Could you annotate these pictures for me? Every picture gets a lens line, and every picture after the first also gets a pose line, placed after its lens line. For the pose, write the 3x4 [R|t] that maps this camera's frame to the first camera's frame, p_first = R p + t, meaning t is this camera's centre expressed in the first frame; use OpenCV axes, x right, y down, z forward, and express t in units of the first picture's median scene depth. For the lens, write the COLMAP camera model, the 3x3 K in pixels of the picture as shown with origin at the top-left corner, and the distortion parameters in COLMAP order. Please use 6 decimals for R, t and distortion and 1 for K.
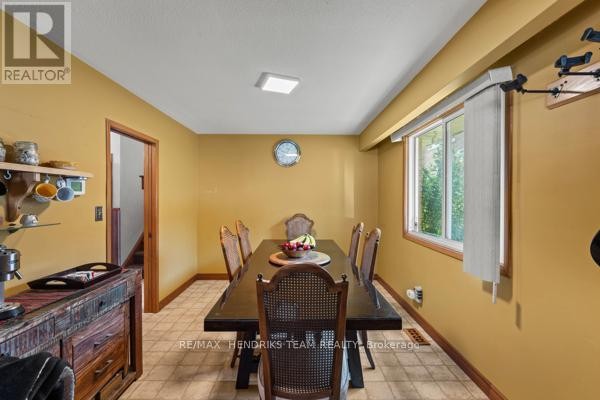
lens RADIAL K [[263.4, 0, 300.8], [0, 263.4, 199.5], [0, 0, 1]] dist [-0.004704, 0.000262]
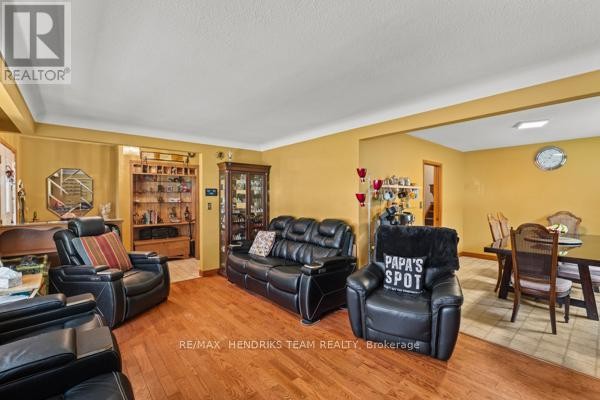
lens RADIAL K [[263.4, 0, 301.4], [0, 263.4, 201.0], [0, 0, 1]] dist [-0.004704, 0.000262]
pose [[0.648718, 0.004425, -0.761016, 0.165360], [-0.004544, 0.999988, 0.001940, 0.015836], [0.761015, 0.002200, 0.648730, -0.803385]]
